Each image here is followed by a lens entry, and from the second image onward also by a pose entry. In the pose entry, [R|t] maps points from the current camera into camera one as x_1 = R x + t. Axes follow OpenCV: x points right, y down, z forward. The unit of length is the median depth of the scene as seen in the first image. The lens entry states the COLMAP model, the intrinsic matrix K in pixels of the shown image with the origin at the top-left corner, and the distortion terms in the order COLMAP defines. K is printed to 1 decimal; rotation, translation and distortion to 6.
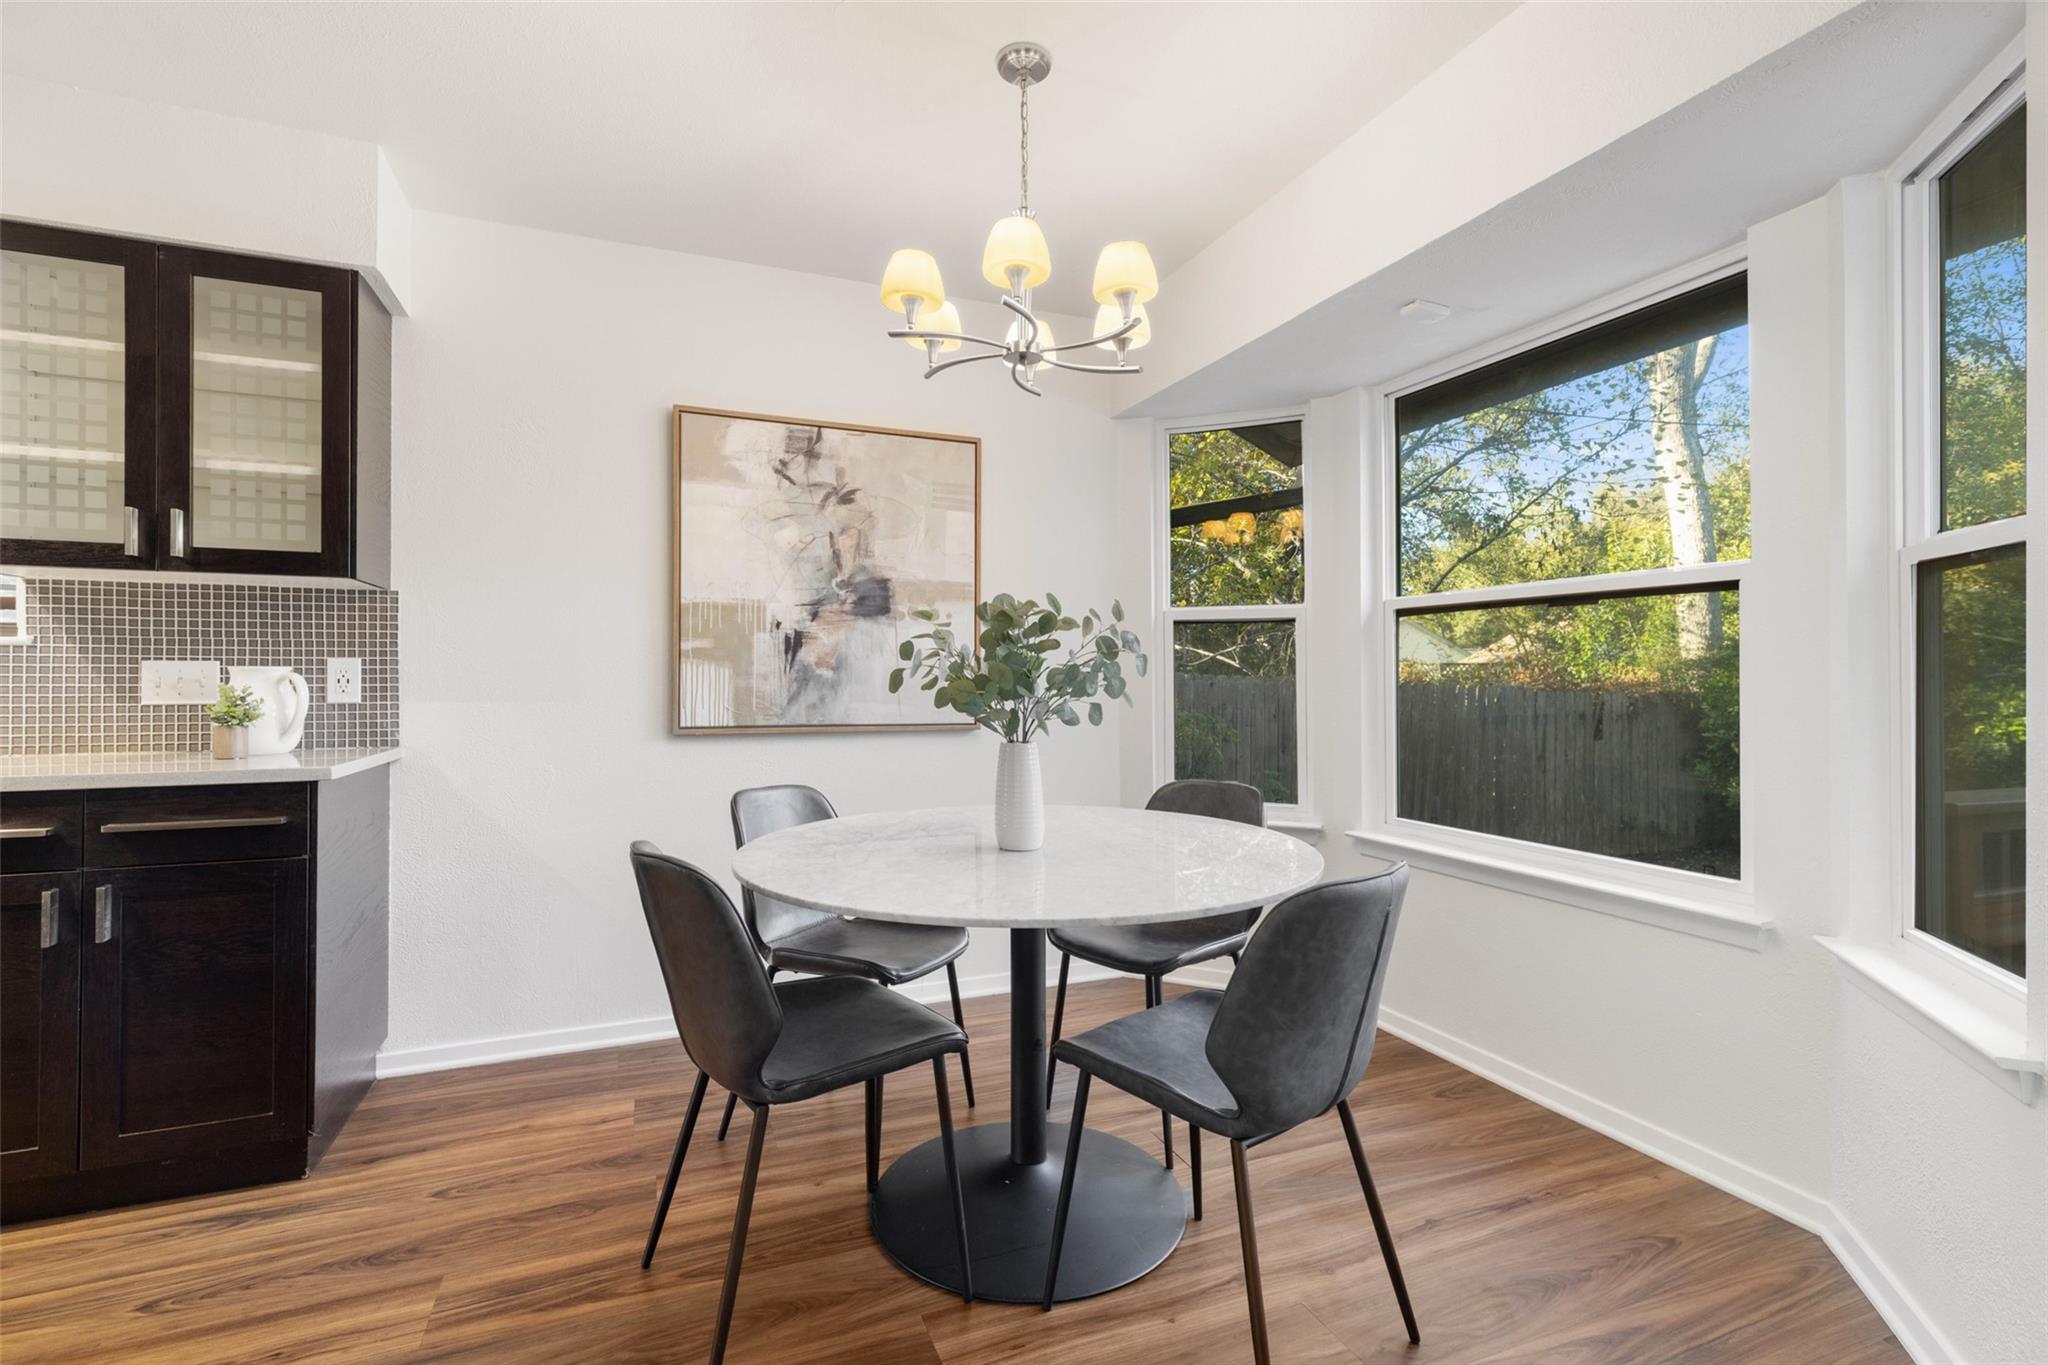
lens RADIAL K [[936.3, 0, 1020.2], [0, 936.3, 676.7], [0, 0, 1]] dist [0.003216, 0.000571]
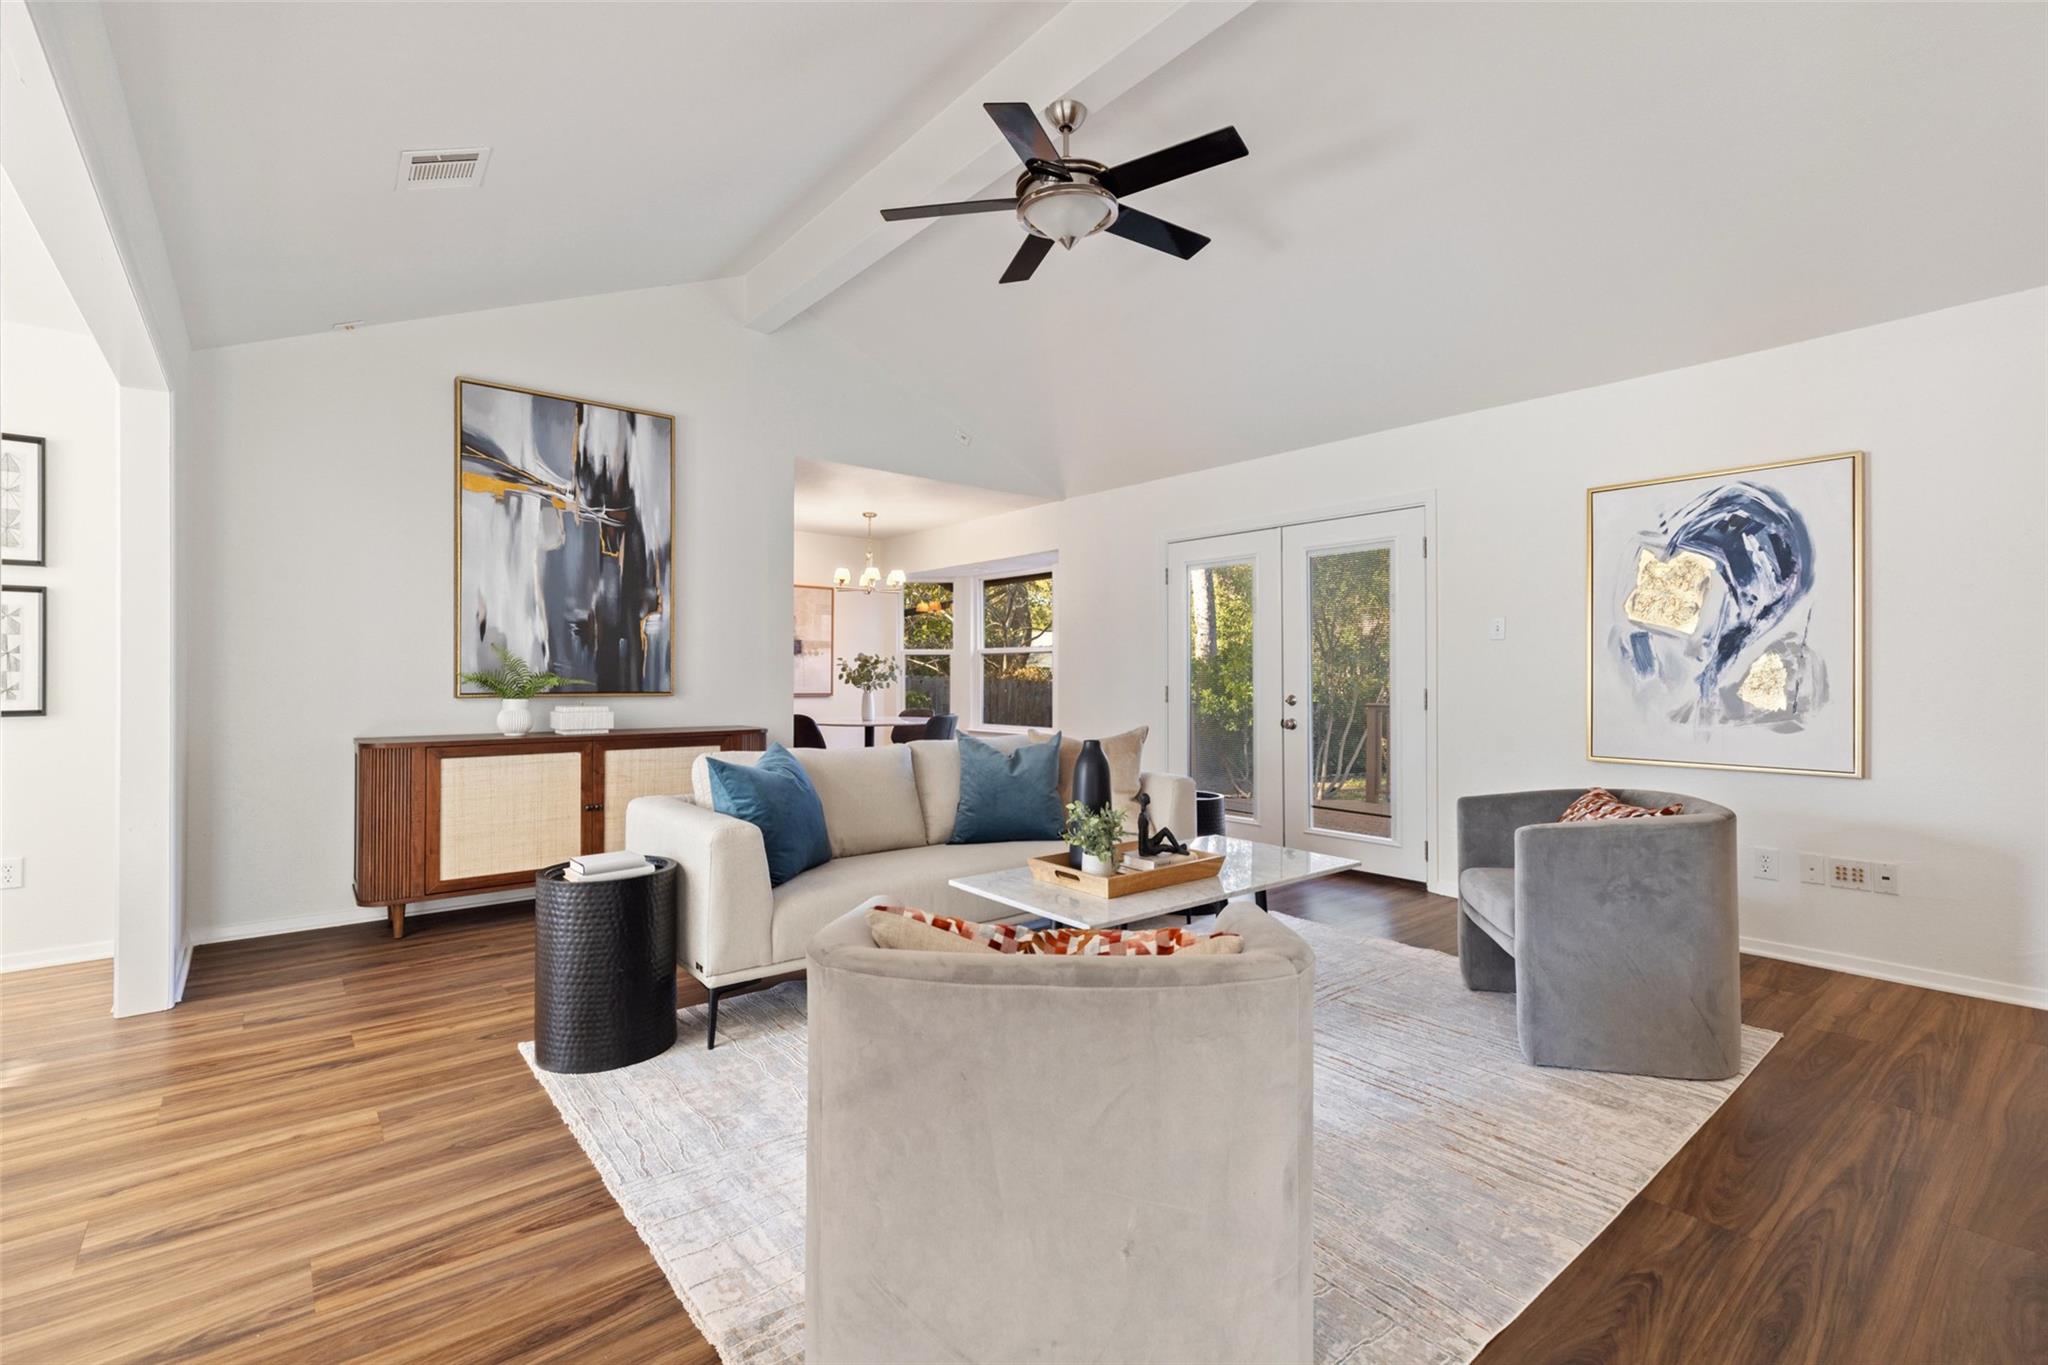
lens RADIAL K [[910.8, 0, 1023.9], [0, 910.8, 692.1], [0, 0, 1]] dist [0.003526, 0.000459]
pose [[0.955450, -0.004825, 0.295115, -0.398898], [0.000328, 0.999883, 0.015285, 0.008060], [-0.295154, -0.014507, 0.955340, -2.226545]]
